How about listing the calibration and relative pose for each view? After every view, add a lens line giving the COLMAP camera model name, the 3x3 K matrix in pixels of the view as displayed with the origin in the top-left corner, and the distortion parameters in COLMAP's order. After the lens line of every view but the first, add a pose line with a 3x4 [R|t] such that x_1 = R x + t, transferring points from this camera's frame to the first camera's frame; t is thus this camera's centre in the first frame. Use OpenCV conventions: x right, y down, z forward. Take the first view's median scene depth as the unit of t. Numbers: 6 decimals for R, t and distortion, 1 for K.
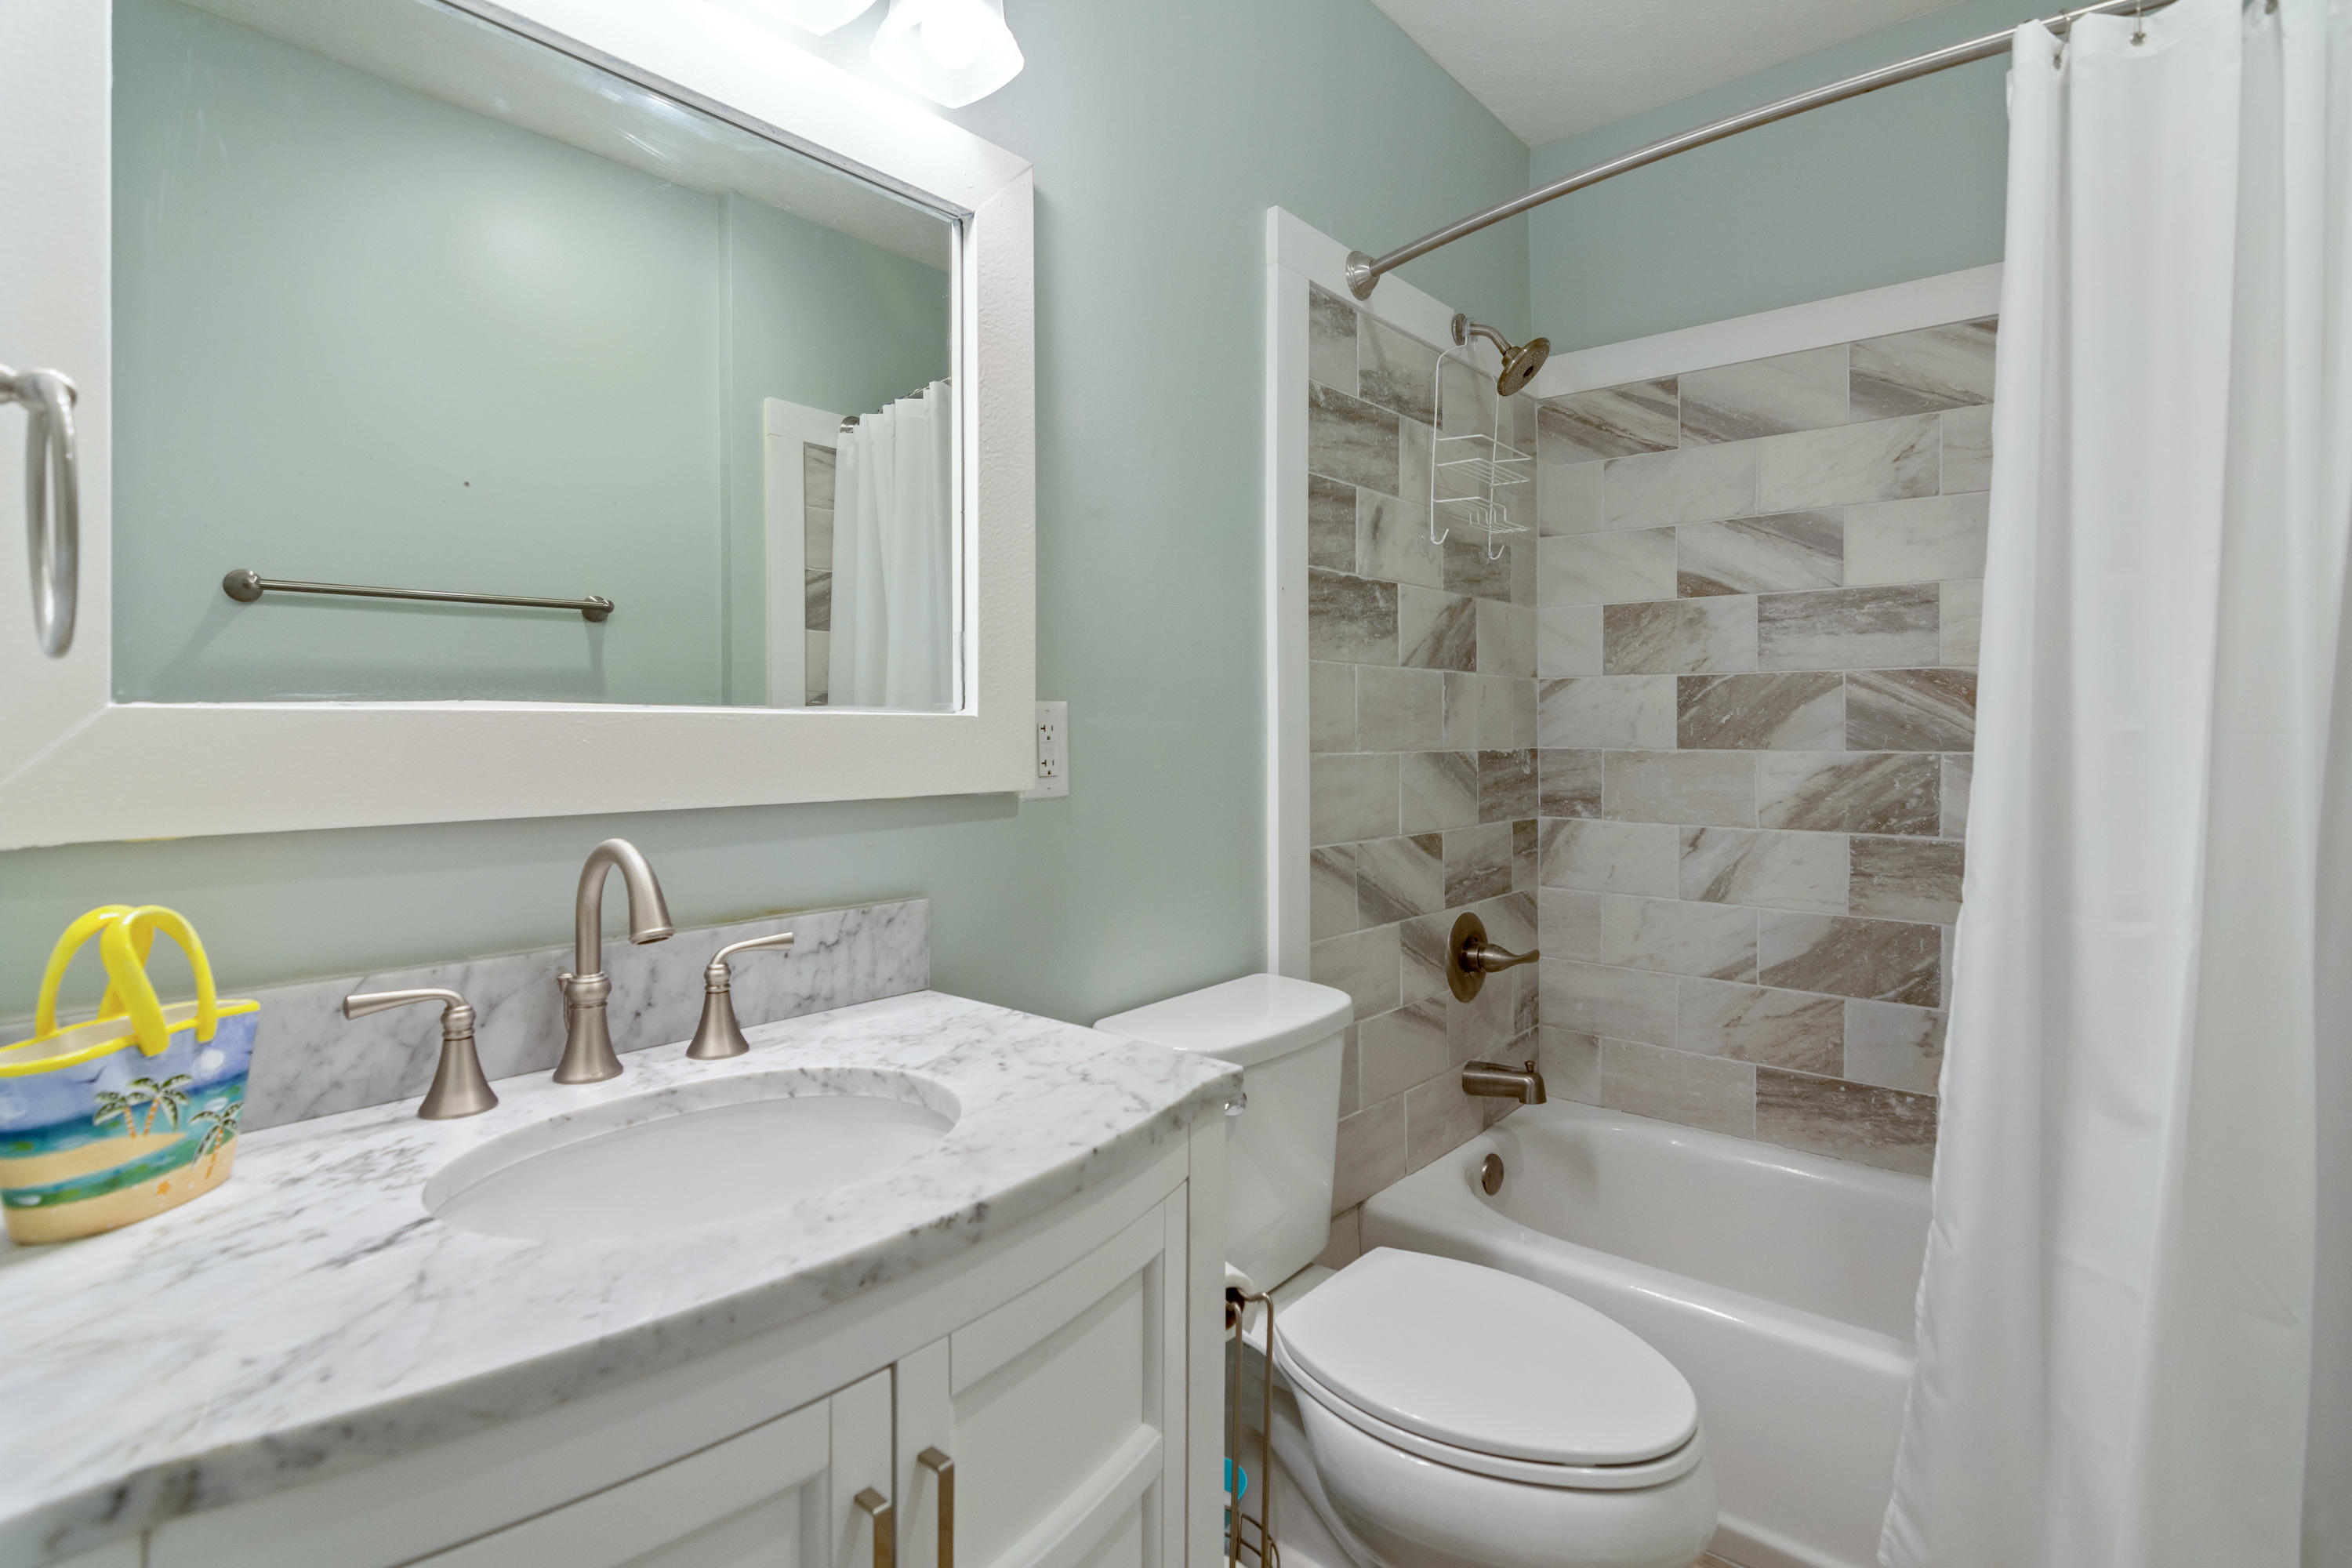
lens RADIAL K [[1173.0, 0, 1178.3], [0, 1173.0, 738.5], [0, 0, 1]] dist [-0.000694, 0.000833]
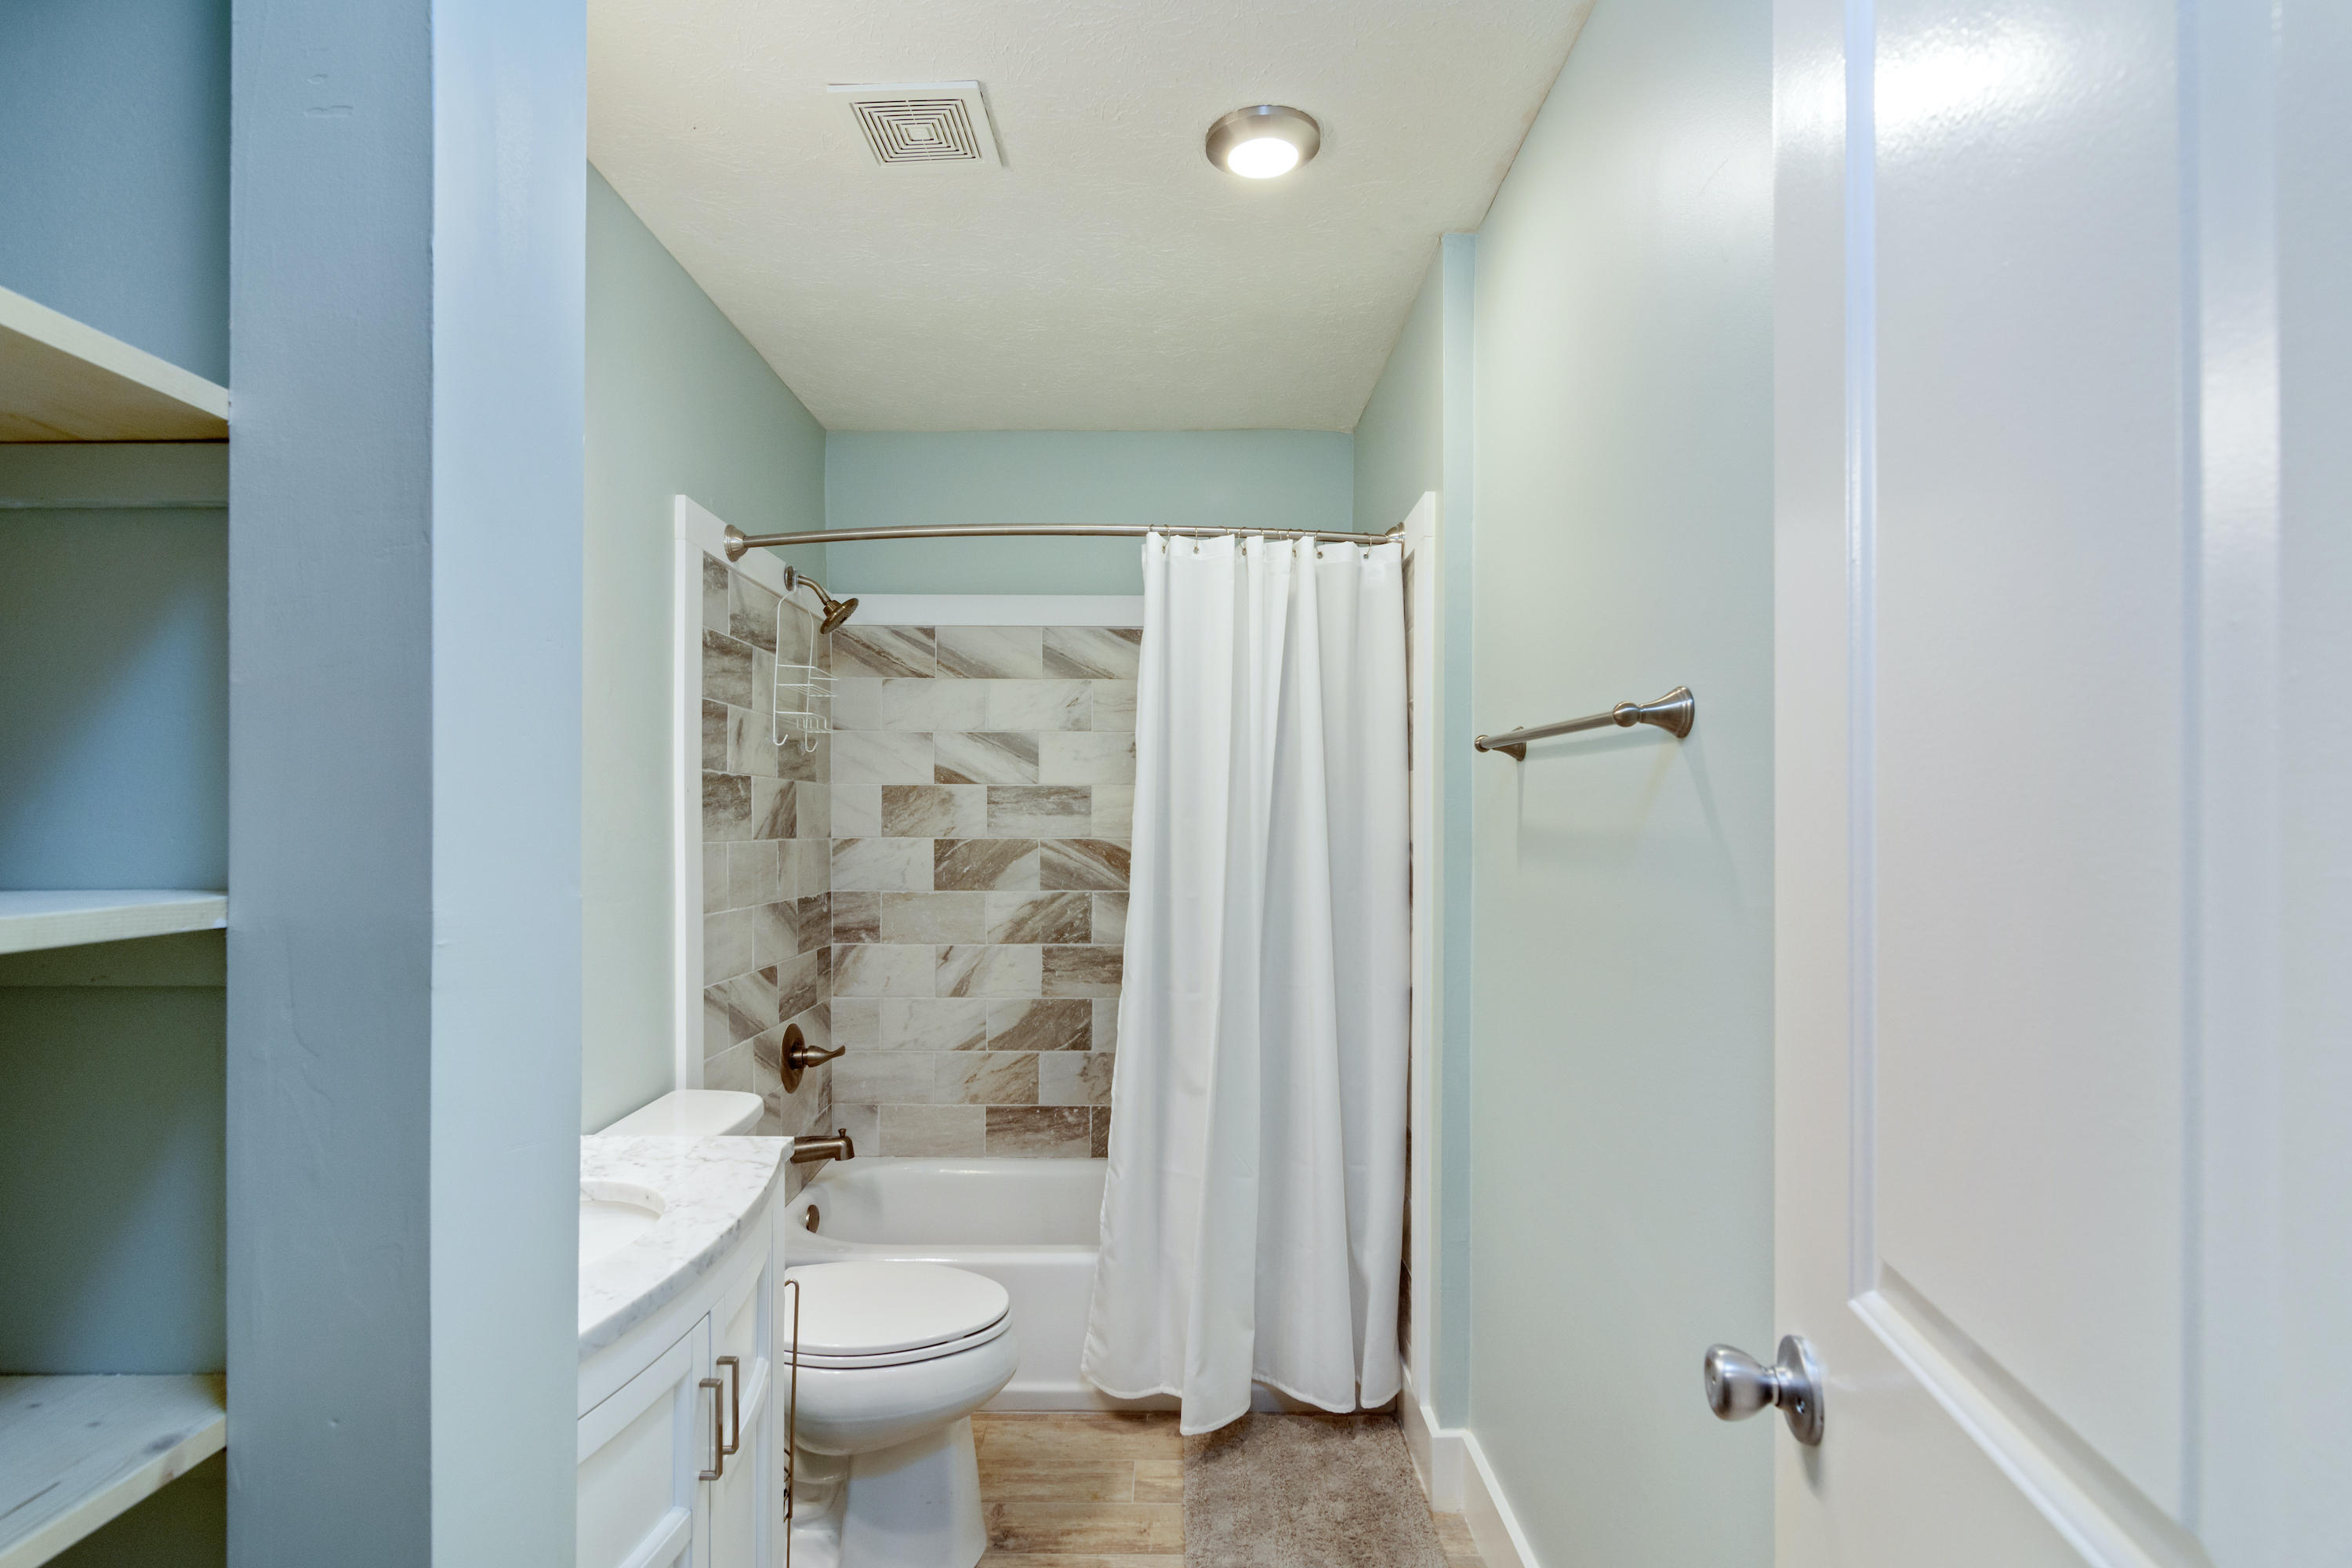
lens RADIAL K [[1168.5, 0, 1211.1], [0, 1168.5, 820.0], [0, 0, 1]] dist [-0.000807, -0.000468]
pose [[0.743341, 0.003132, 0.668905, -0.285049], [0.001187, 0.999981, -0.006002, -0.071843], [-0.668911, 0.005255, 0.743324, -0.285049]]
